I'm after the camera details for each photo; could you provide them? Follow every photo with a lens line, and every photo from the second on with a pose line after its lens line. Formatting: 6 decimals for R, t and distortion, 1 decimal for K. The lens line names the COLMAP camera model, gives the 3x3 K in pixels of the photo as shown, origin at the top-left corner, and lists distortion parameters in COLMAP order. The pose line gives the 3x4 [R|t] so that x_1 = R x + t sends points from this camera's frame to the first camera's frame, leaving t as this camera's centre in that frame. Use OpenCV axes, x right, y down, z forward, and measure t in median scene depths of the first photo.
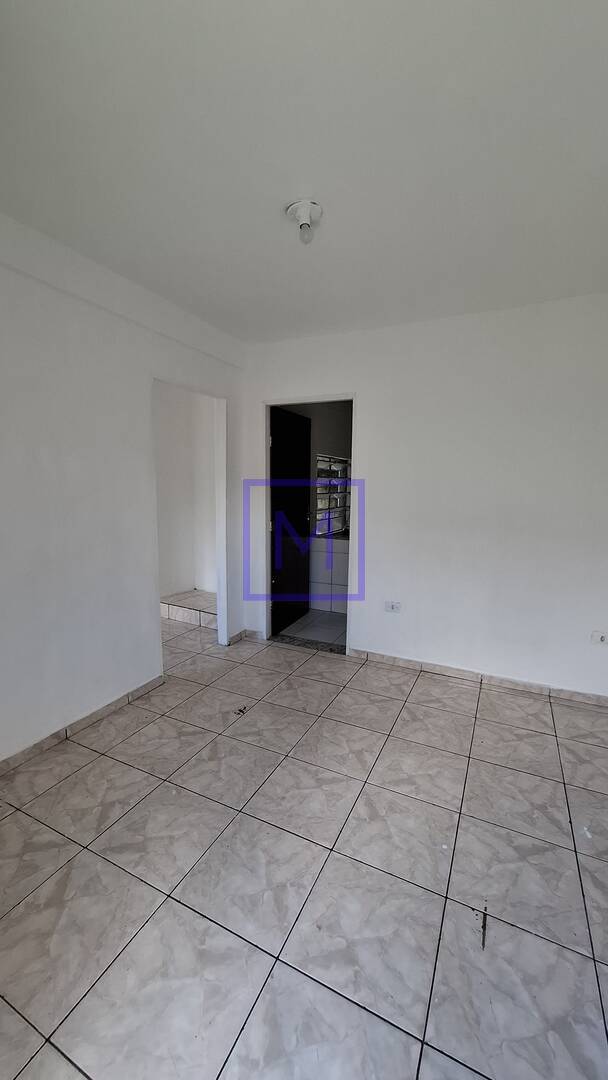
lens RADIAL K [[426.7, 0, 303.8], [0, 426.7, 543.9], [0, 0, 1]] dist [-0.002901, 0.000755]
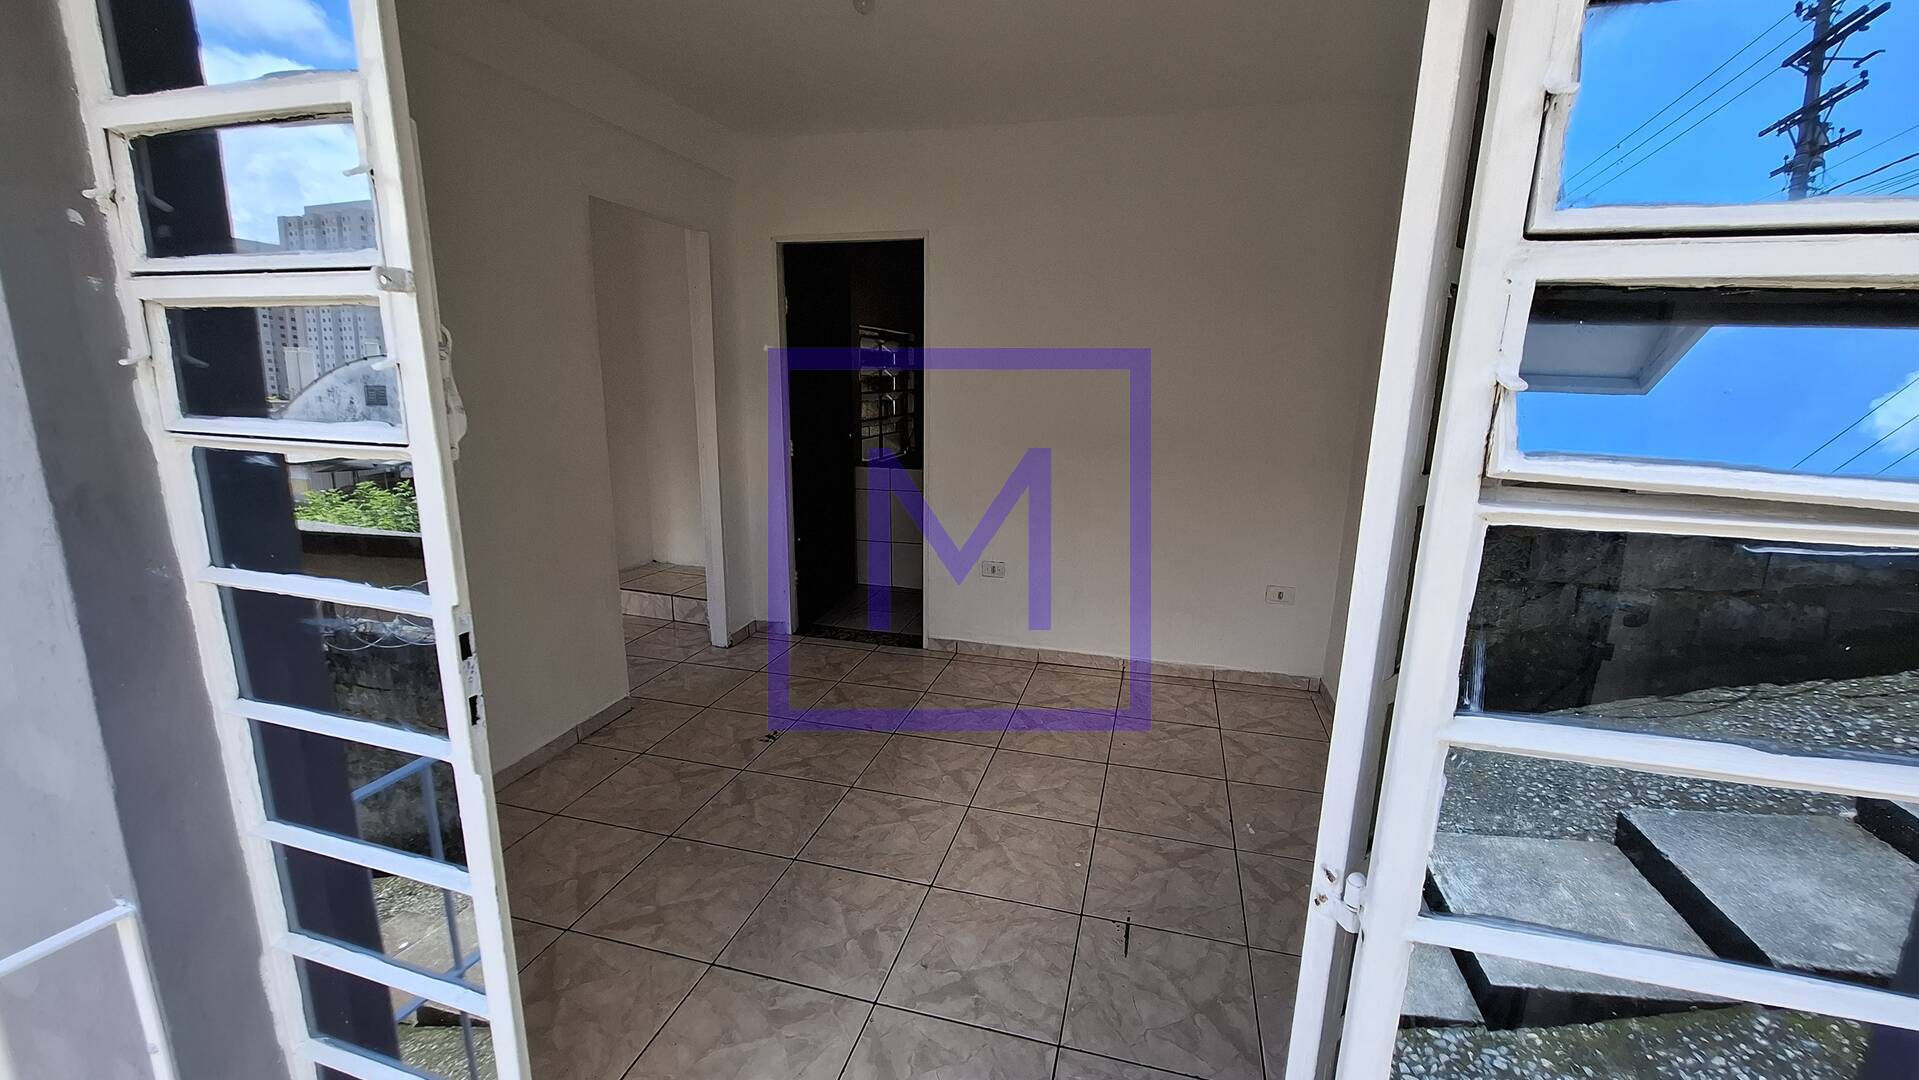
lens RADIAL K [[758.2, 0, 969.3], [0, 758.2, 535.9], [0, 0, 1]] dist [-0.002901, 0.000755]
pose [[0.980868, -0.038875, 0.190754, -0.073730], [0.025148, 0.996951, 0.073863, 0.016459], [-0.193044, -0.067652, 0.978855, -0.191465]]
